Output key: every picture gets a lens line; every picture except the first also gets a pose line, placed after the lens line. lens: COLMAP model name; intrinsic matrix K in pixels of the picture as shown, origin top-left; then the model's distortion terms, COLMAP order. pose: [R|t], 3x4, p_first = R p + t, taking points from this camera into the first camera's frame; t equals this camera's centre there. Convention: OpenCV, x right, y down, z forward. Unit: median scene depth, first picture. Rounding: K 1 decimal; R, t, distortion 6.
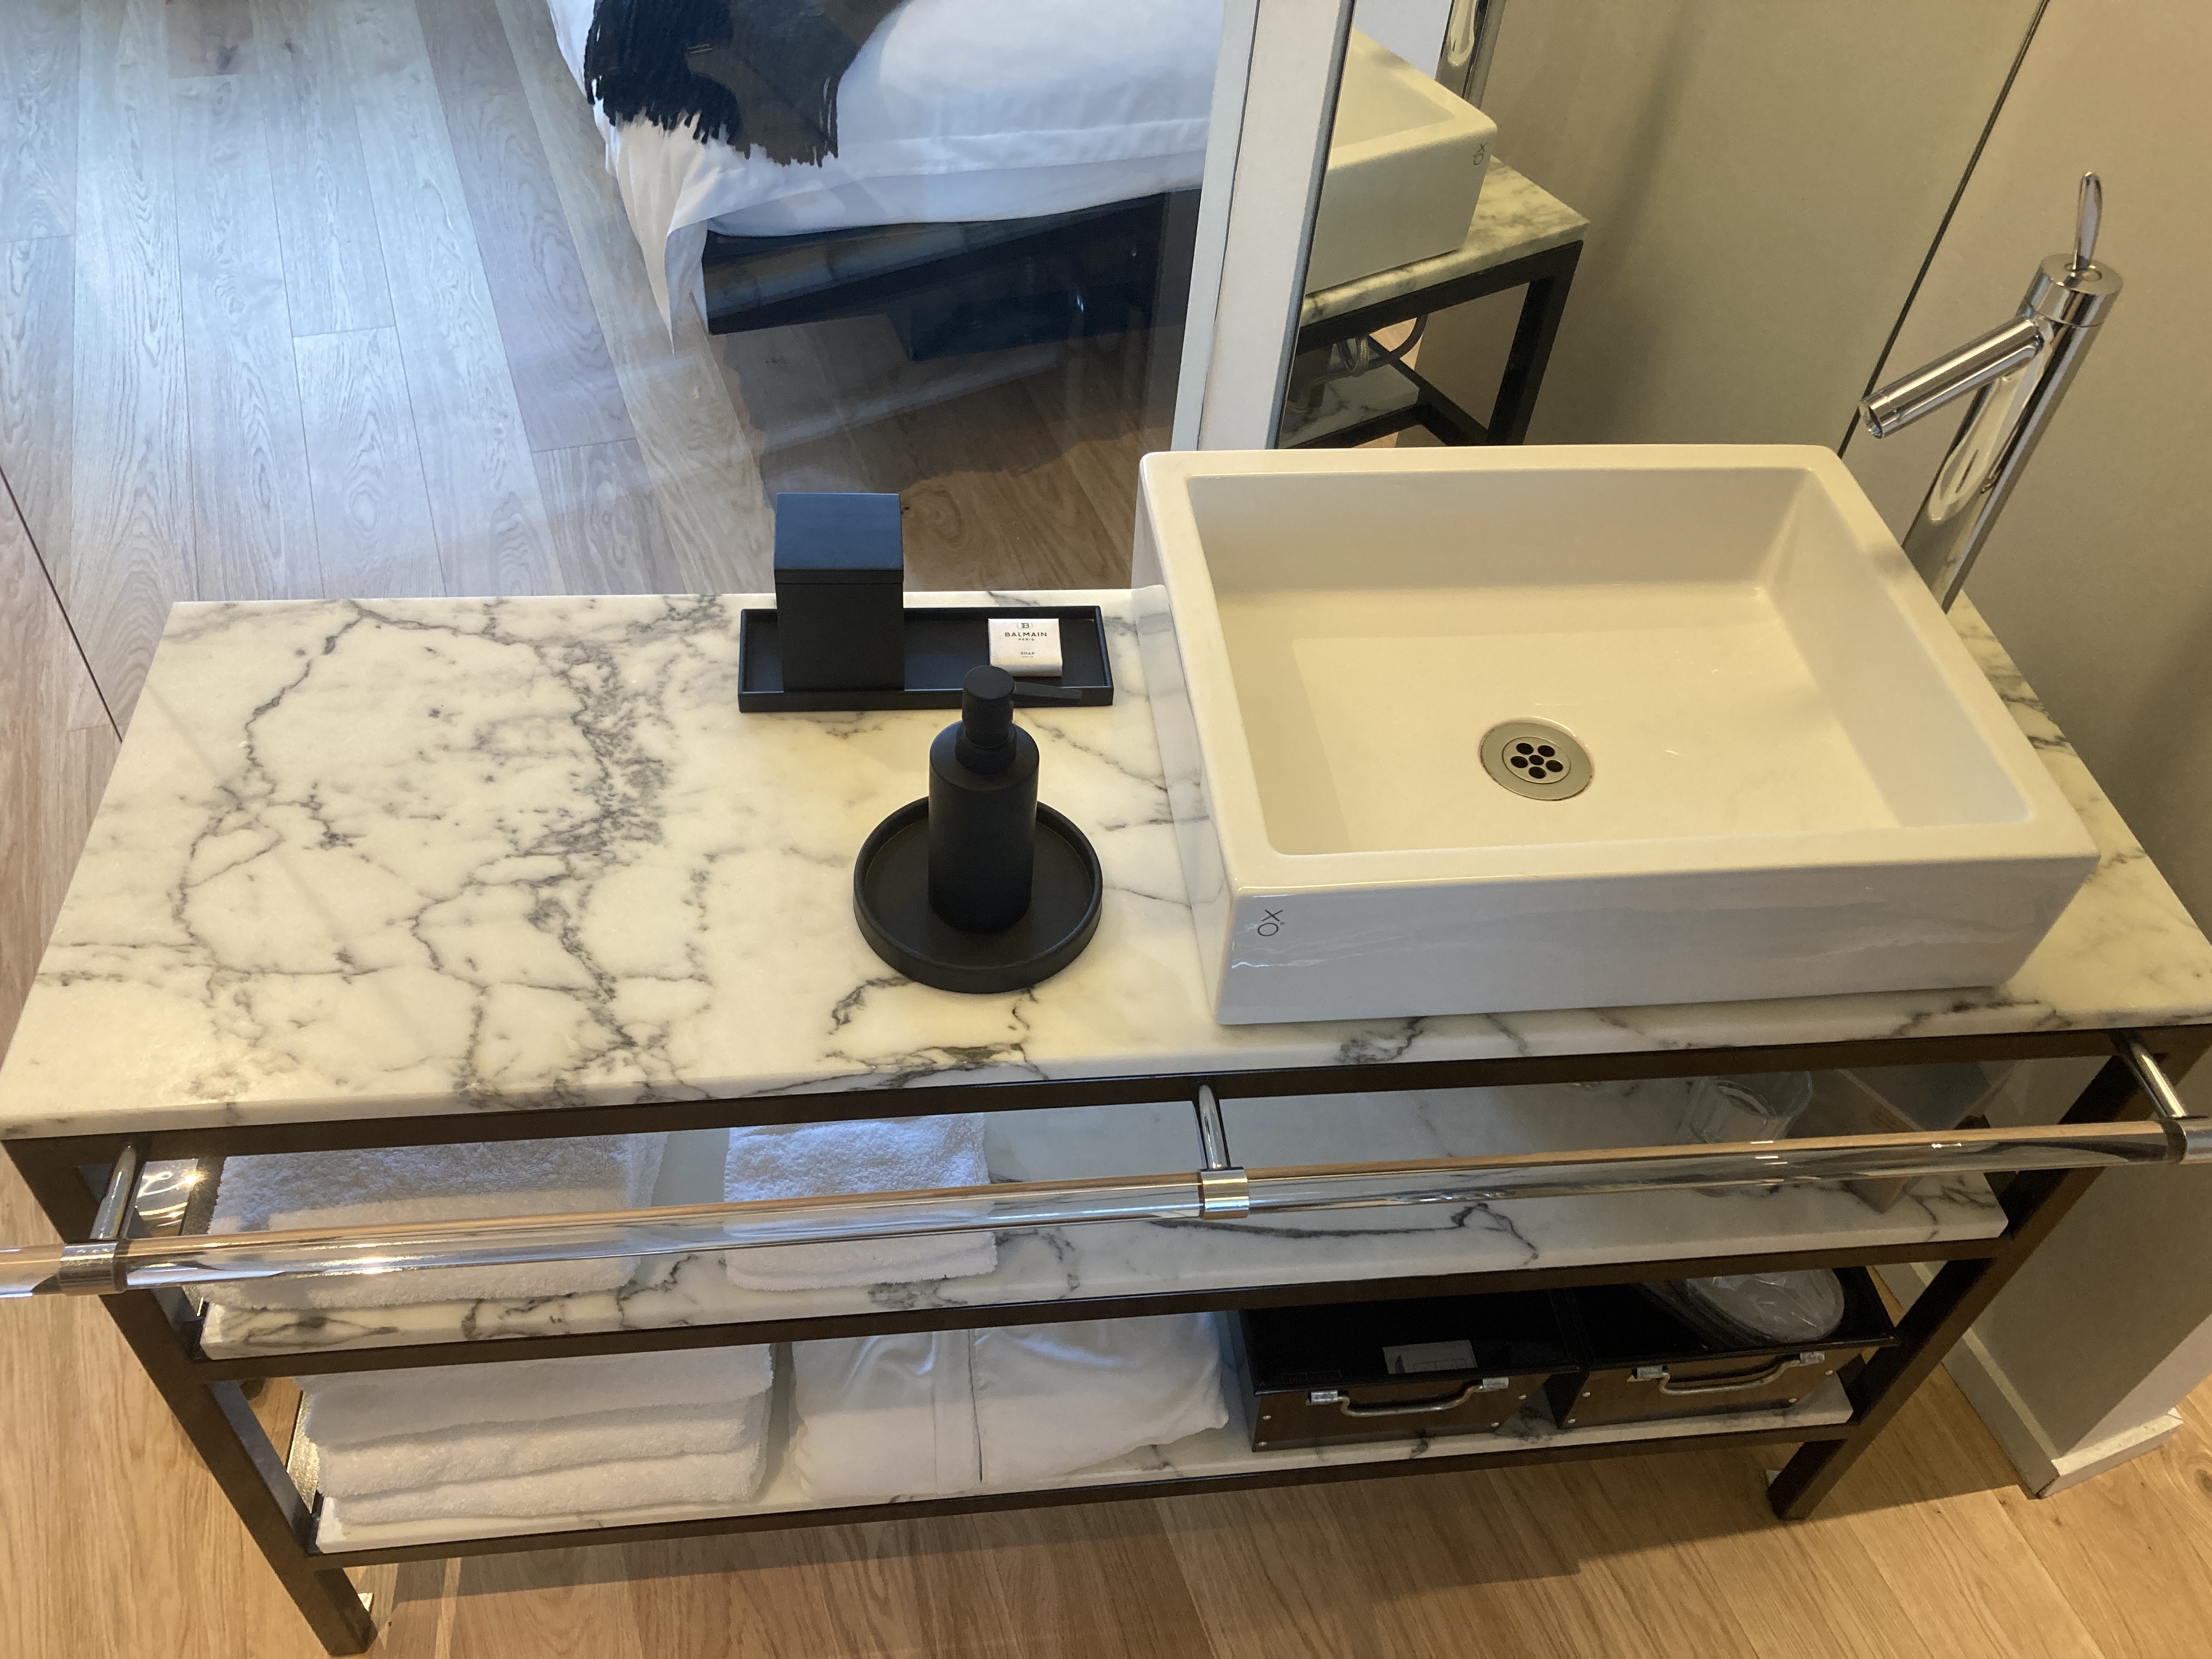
lens RADIAL K [[1828.2, 0, 1117.3], [0, 1828.2, 837.3], [0, 0, 1]] dist [-0.011372, -0.011754]
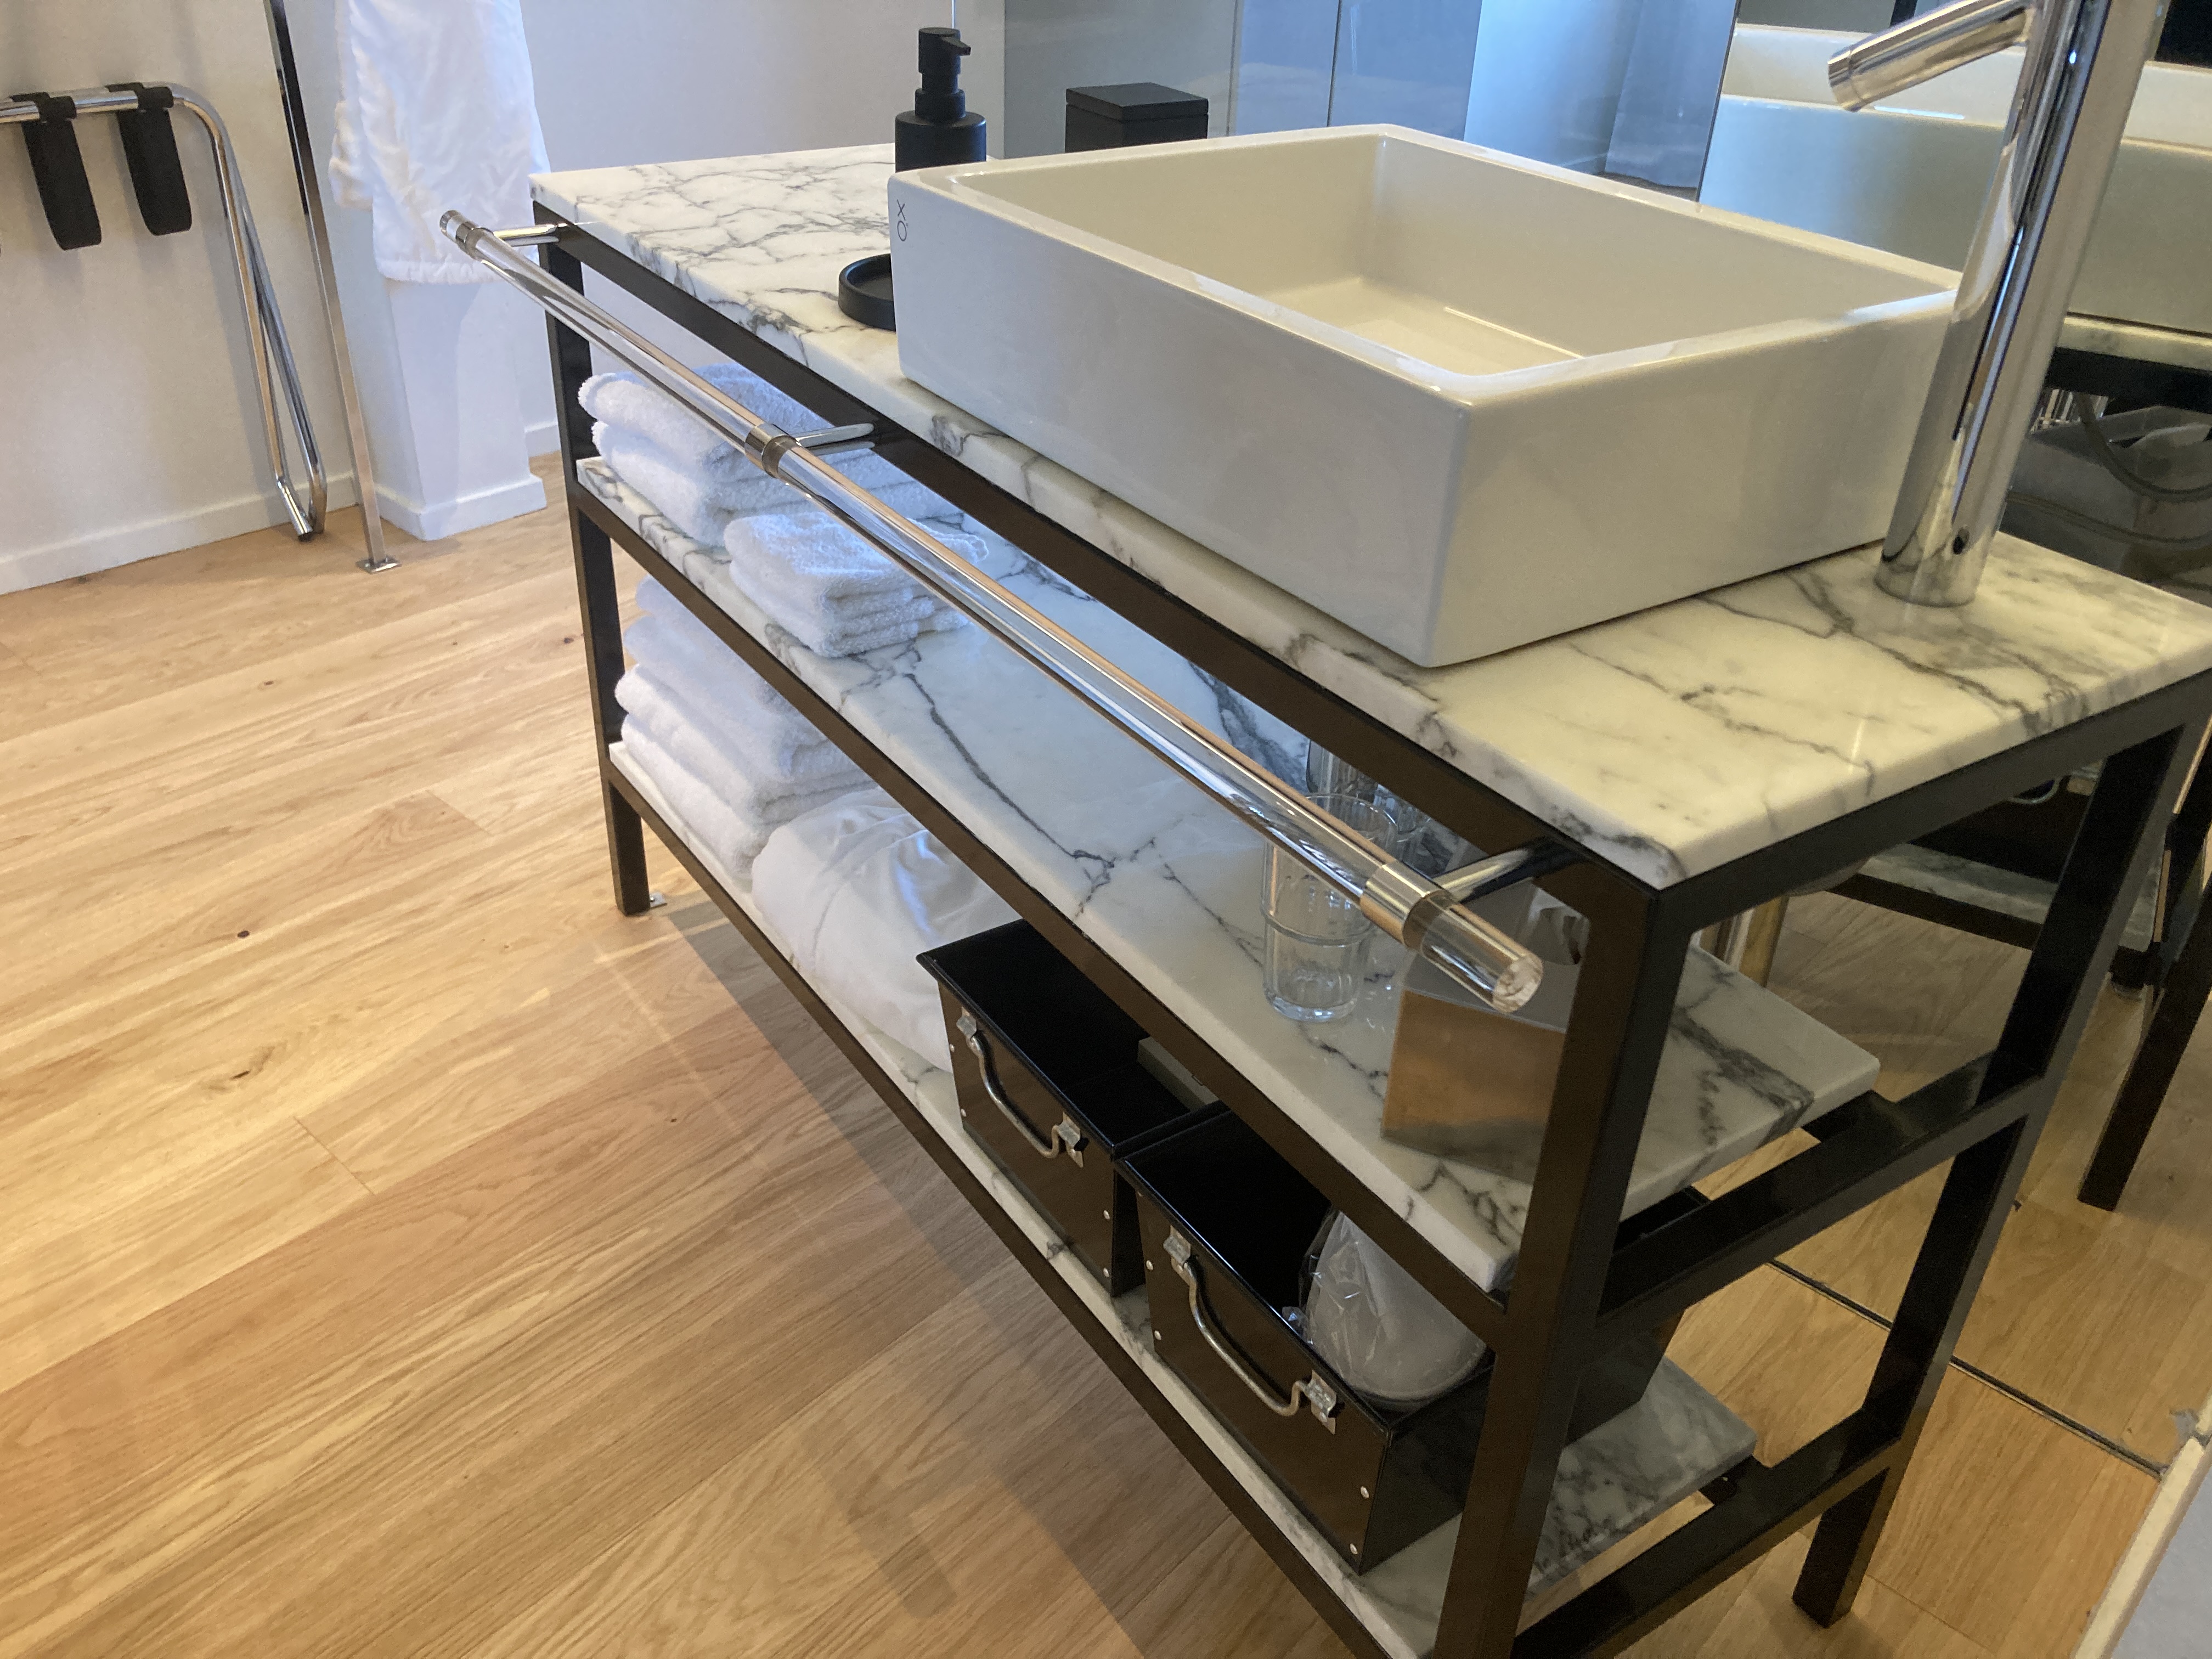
lens RADIAL K [[1828.2, 0, 1117.3], [0, 1828.2, 837.3], [0, 0, 1]] dist [-0.011372, -0.011754]
pose [[0.455611, 0.410053, -0.790111, 1.064729], [-0.645169, 0.763654, 0.024291, 0.199921], [0.613332, 0.498687, 0.612482, 0.538051]]
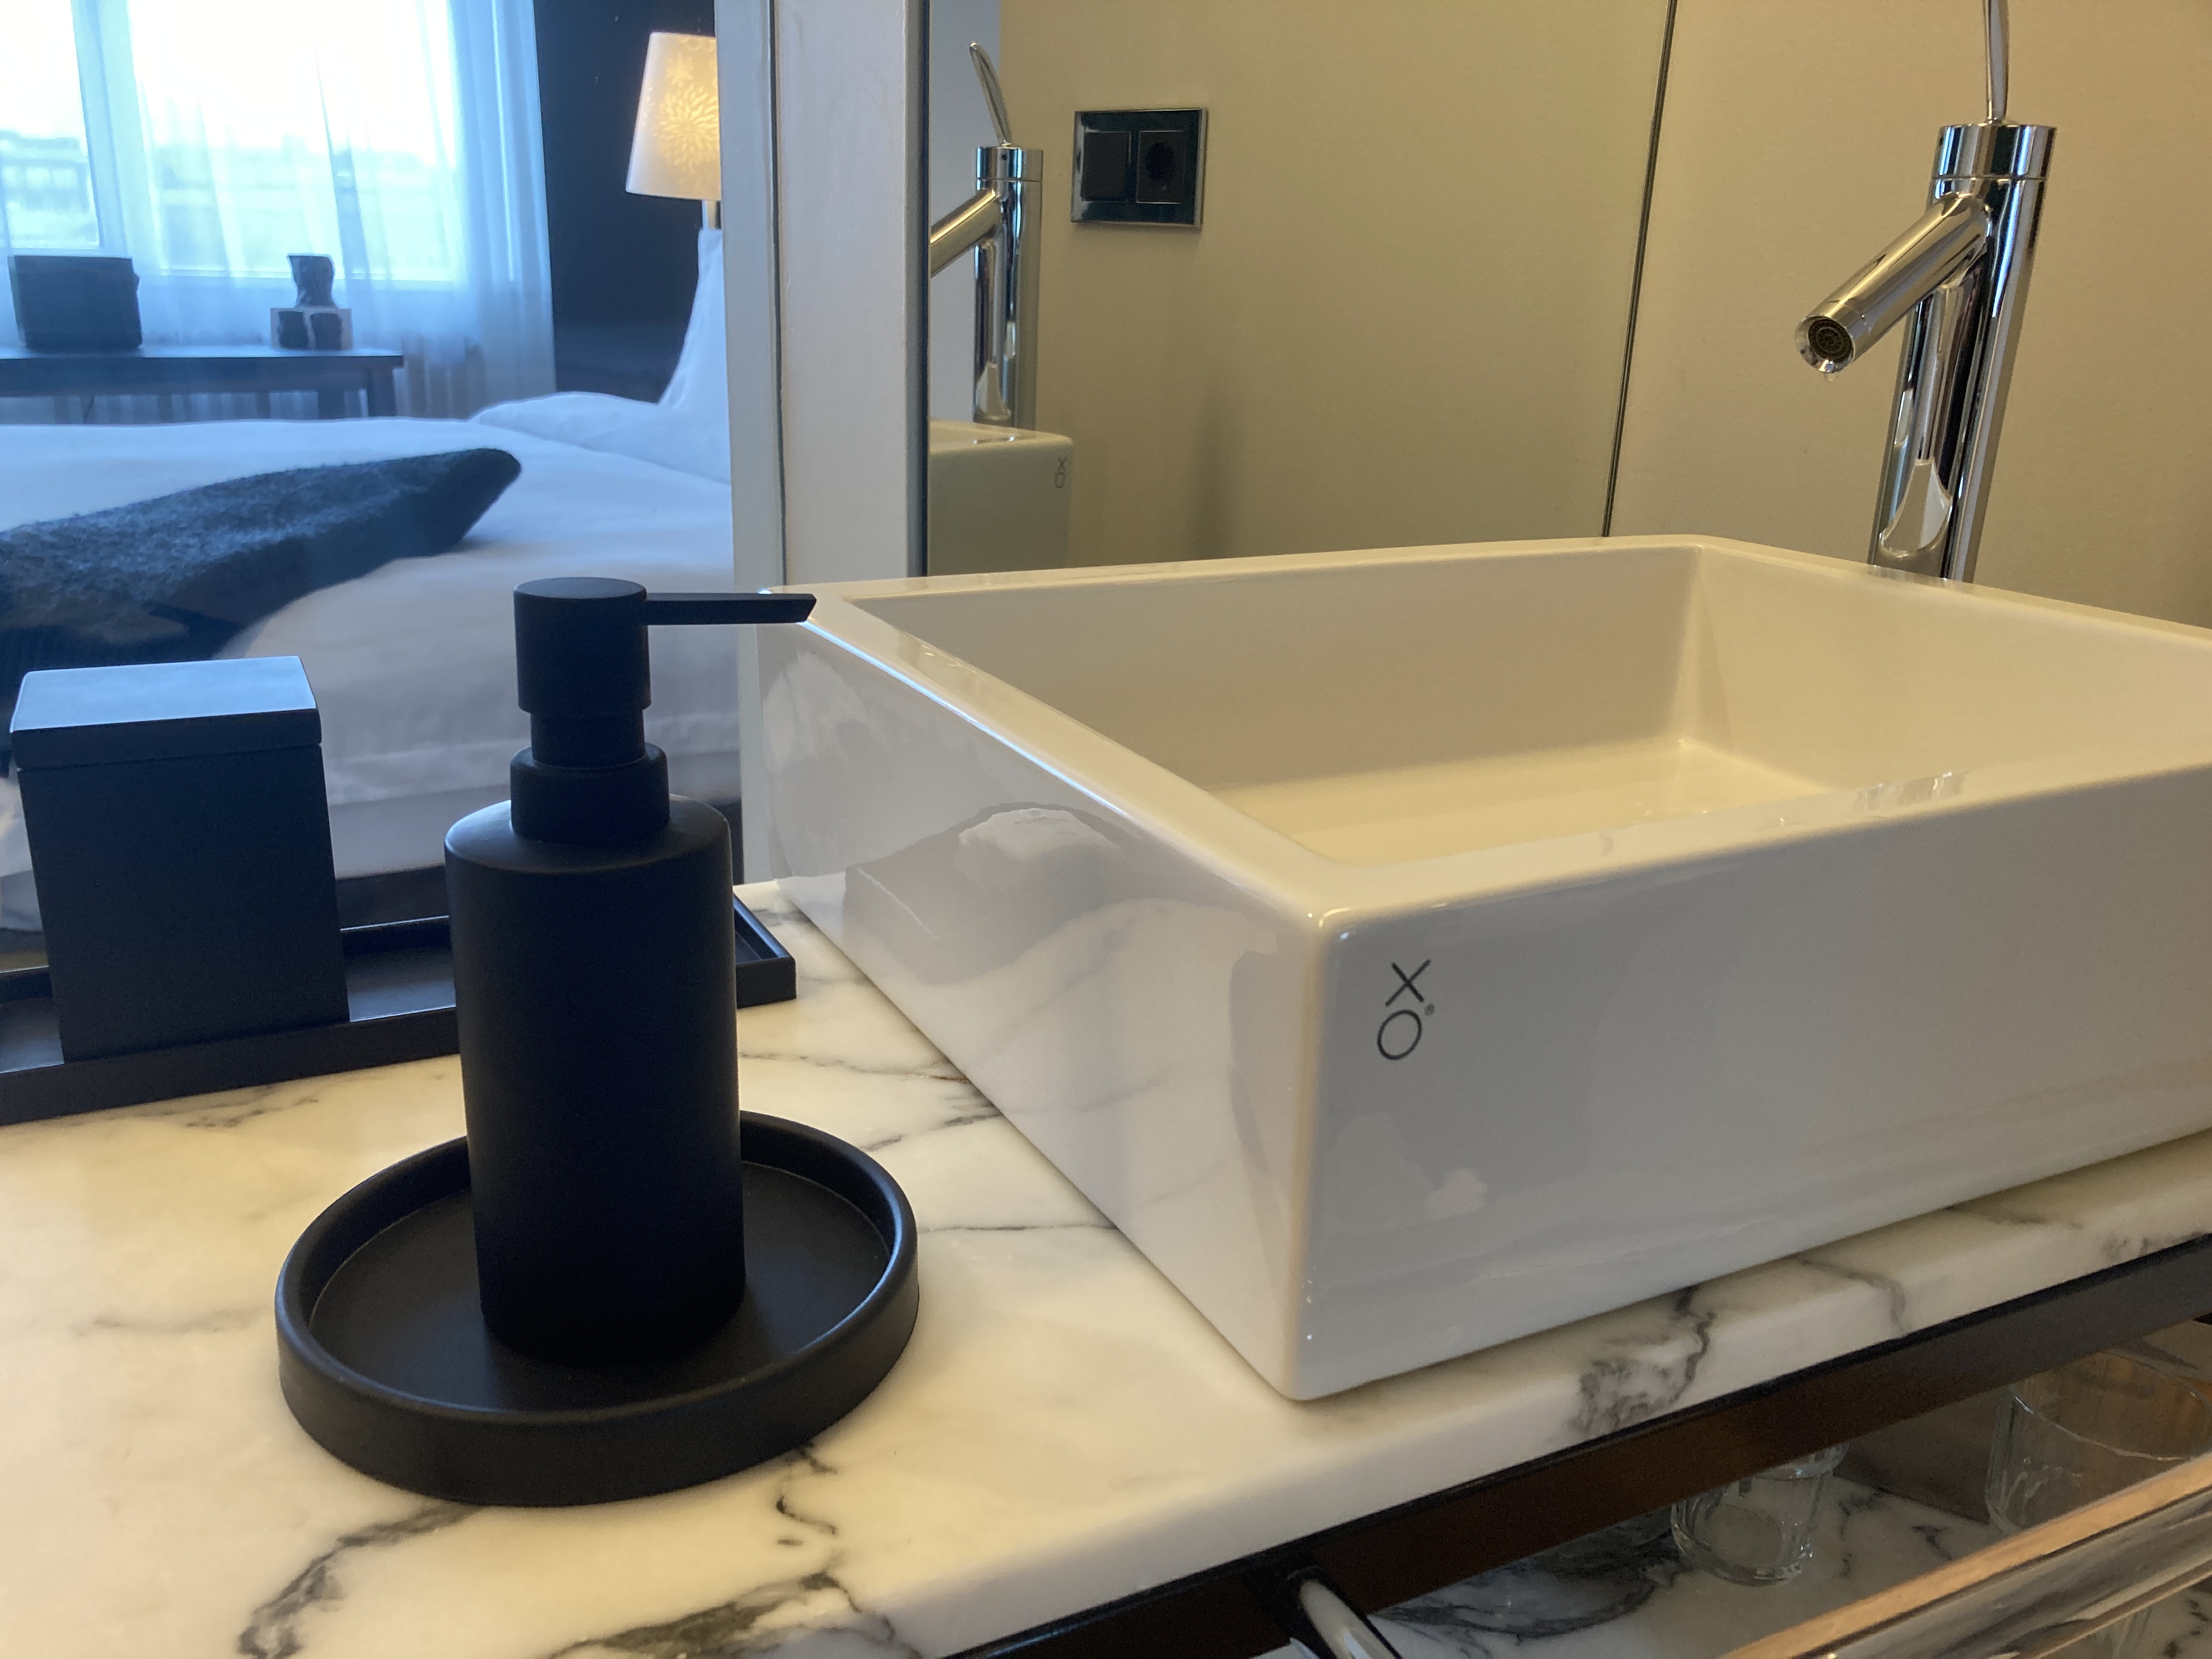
lens RADIAL K [[1828.2, 0, 1117.3], [0, 1828.2, 837.3], [0, 0, 1]] dist [-0.011372, -0.011754]
pose [[0.932968, -0.150895, 0.326805, -0.090357], [0.287936, 0.857687, -0.425988, 0.151312], [-0.216017, 0.491532, 0.843643, 0.598717]]
